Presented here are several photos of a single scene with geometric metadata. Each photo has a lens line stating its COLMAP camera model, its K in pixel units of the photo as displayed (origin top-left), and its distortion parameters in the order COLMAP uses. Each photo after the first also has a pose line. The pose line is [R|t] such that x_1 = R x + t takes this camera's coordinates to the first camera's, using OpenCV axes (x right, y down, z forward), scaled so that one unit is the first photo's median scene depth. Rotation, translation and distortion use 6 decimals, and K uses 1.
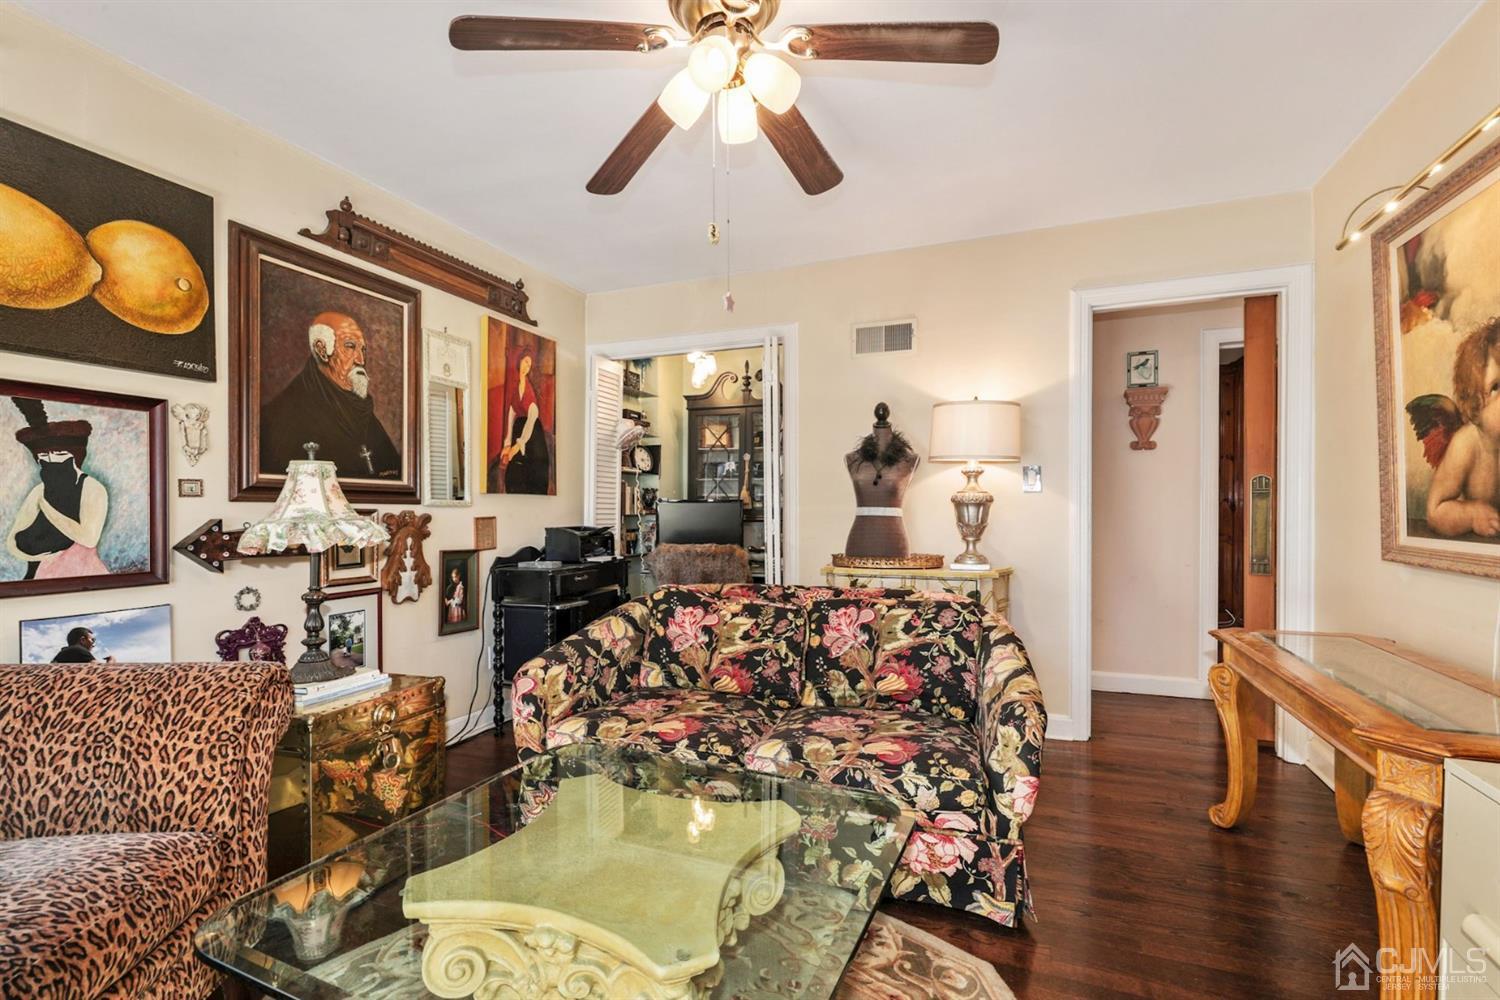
lens RADIAL K [[677.1, 0, 758.2], [0, 677.1, 501.5], [0, 0, 1]] dist [-0.000008, 0.000038]
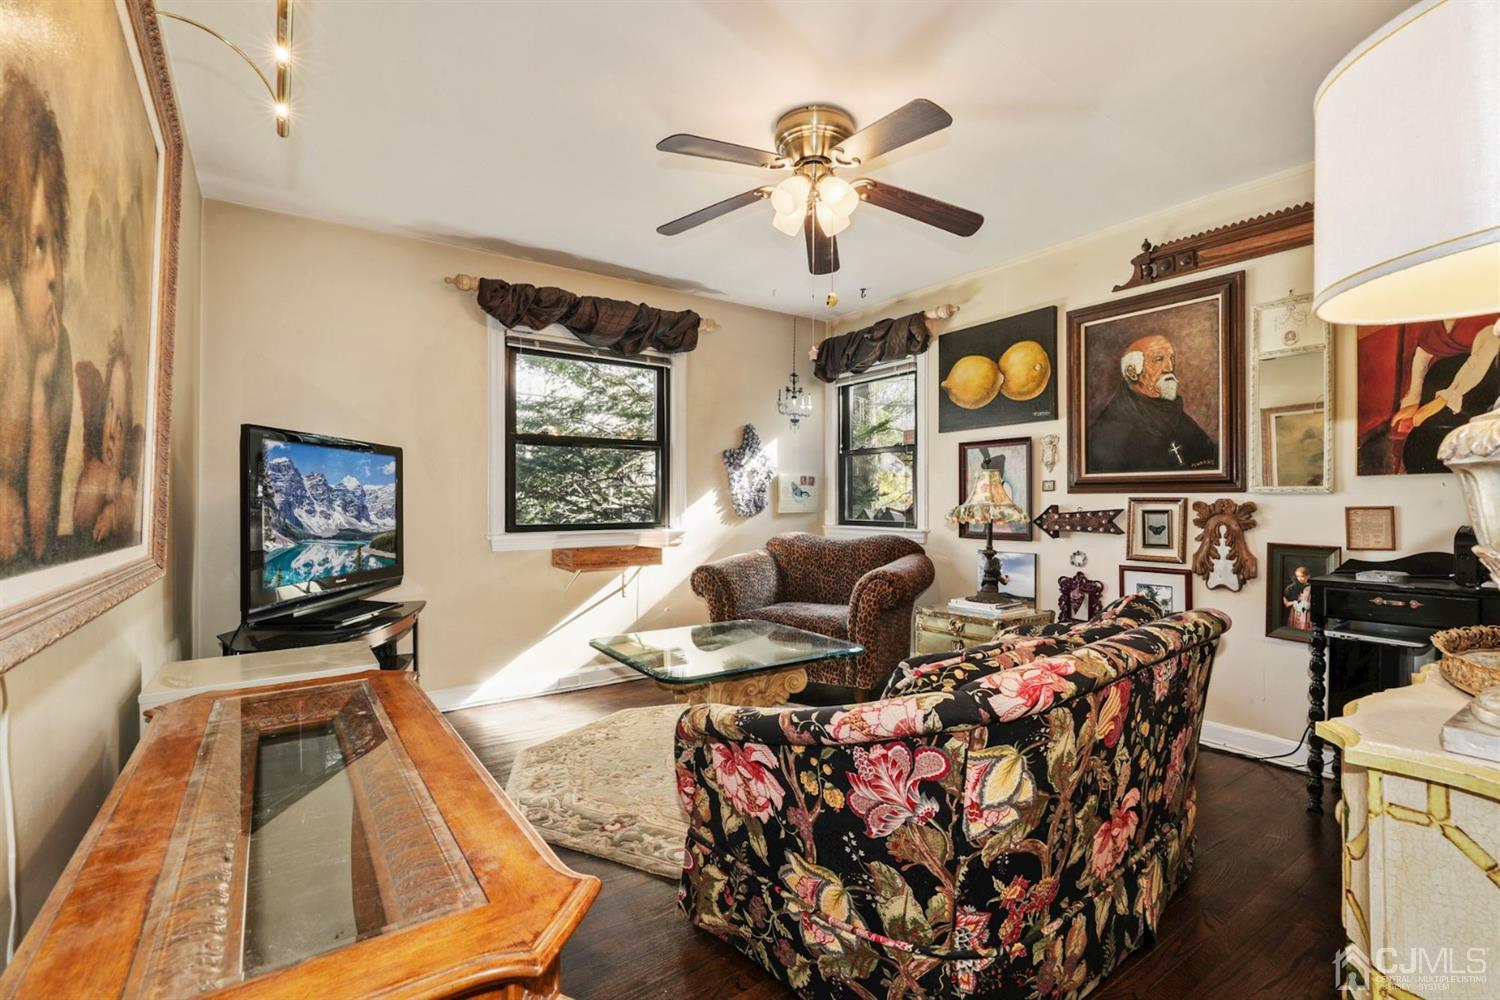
lens RADIAL K [[677.1, 0, 758.2], [0, 677.1, 501.5], [0, 0, 1]] dist [-0.000008, 0.000038]
pose [[-0.547394, -0.006685, -0.836848, 0.761734], [0.006714, 0.999901, -0.012379, 0.027187], [0.836848, -0.012395, -0.547295, 1.060542]]
